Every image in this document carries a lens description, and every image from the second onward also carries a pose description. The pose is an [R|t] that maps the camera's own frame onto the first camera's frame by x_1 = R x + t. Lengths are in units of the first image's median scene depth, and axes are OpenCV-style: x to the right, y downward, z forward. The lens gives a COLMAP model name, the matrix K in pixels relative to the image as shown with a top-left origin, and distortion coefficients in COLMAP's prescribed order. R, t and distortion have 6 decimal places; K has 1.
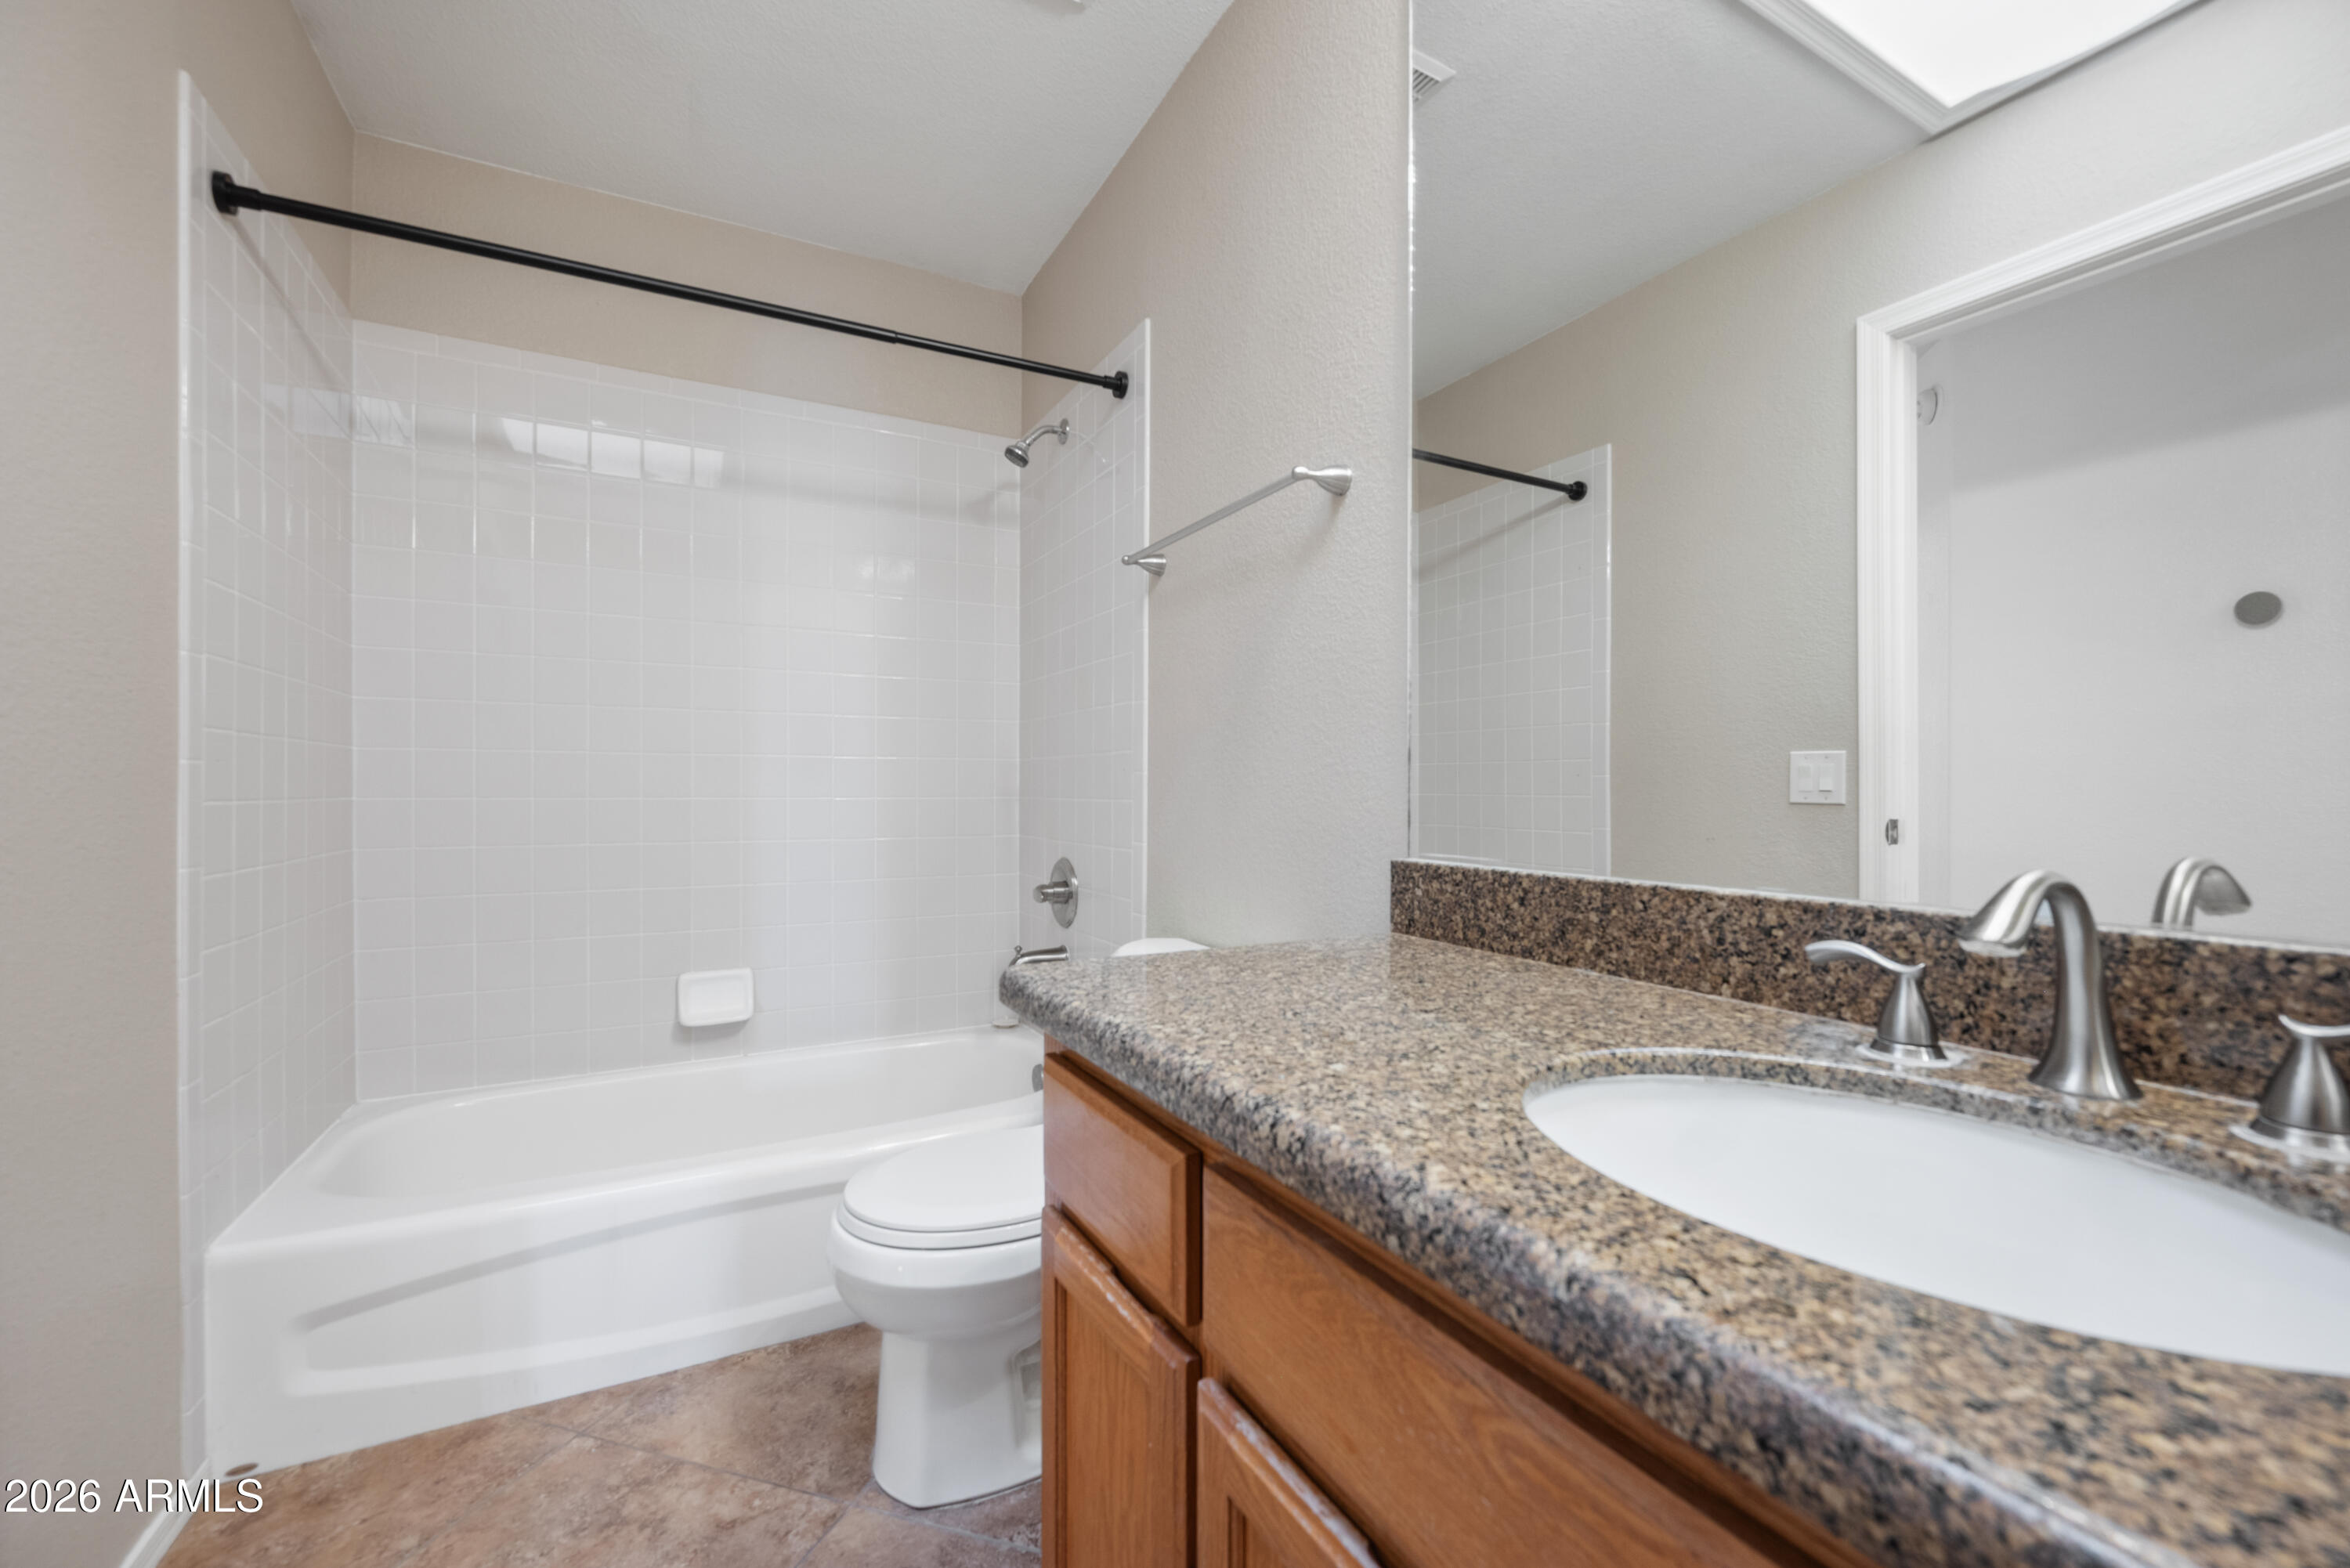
lens RADIAL K [[958.7, 0, 1176.9], [0, 958.7, 792.9], [0, 0, 1]] dist [-0.001323, 0.000086]
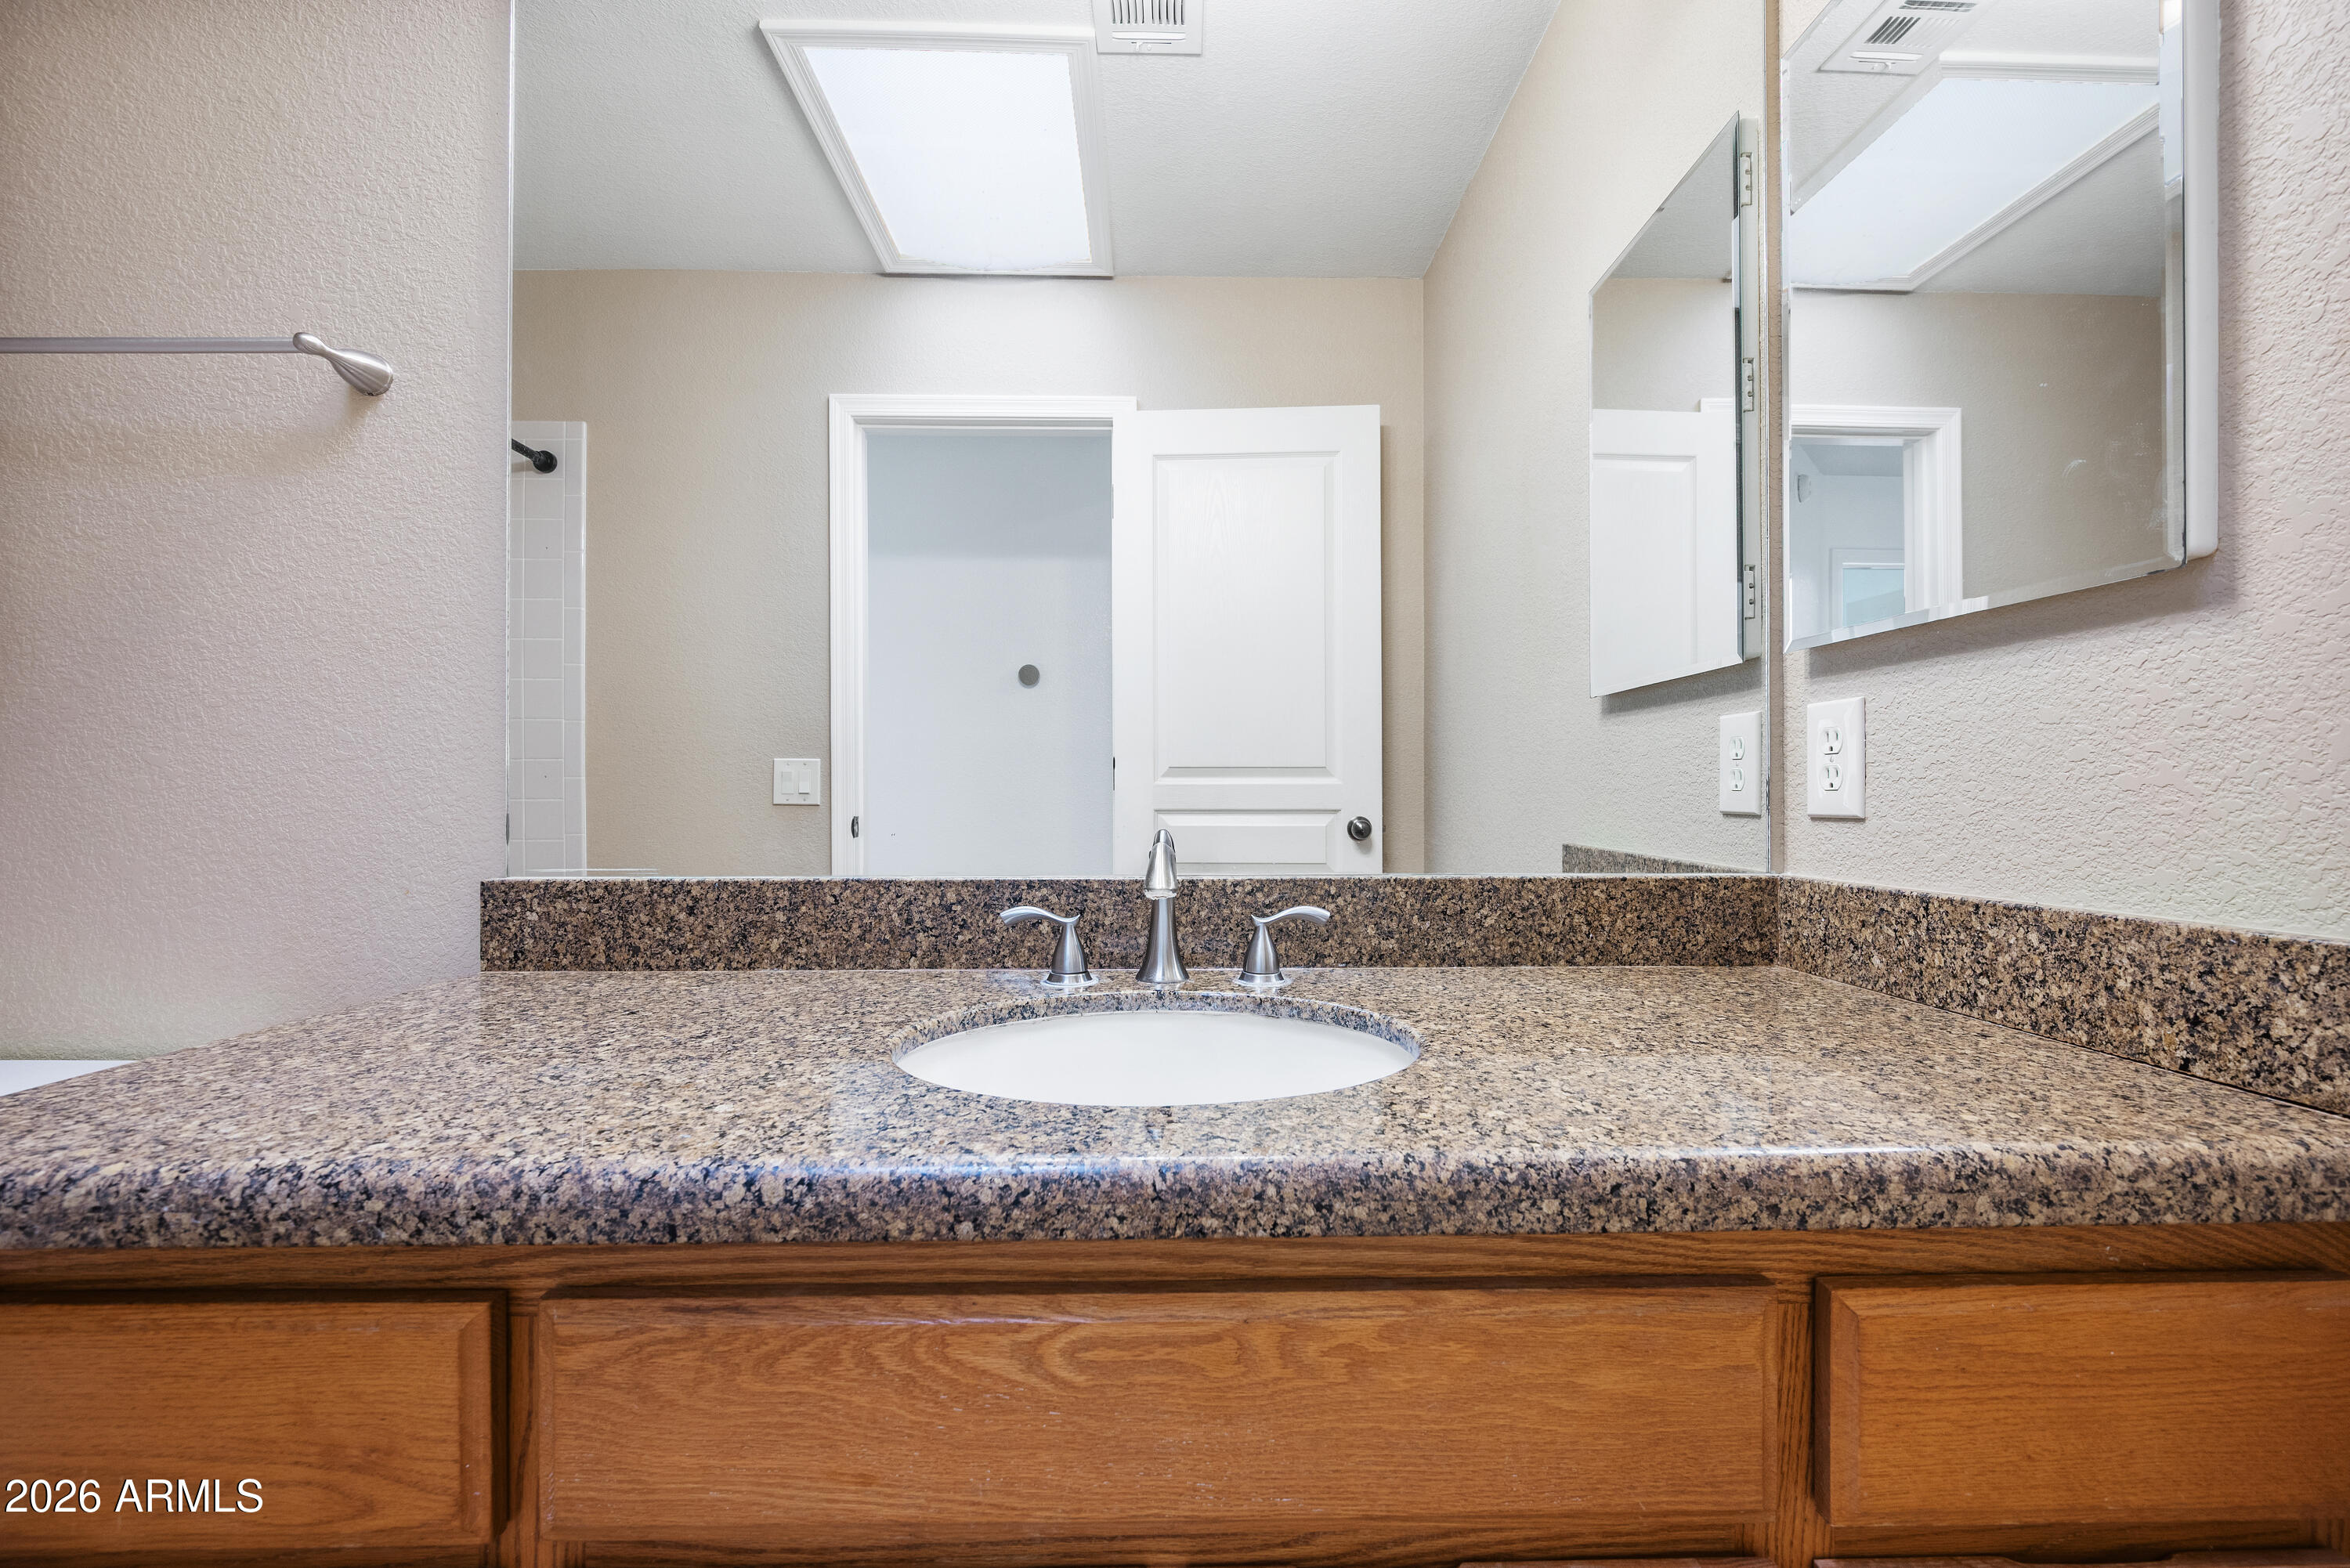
lens RADIAL K [[958.7, 0, 1176.9], [0, 958.7, 792.9], [0, 0, 1]] dist [-0.001323, 0.000086]
pose [[0.453438, -0.001981, 0.891286, -0.406597], [0.005453, 0.999985, -0.000551, 0.000675], [-0.891271, 0.005110, 0.453442, 0.224230]]
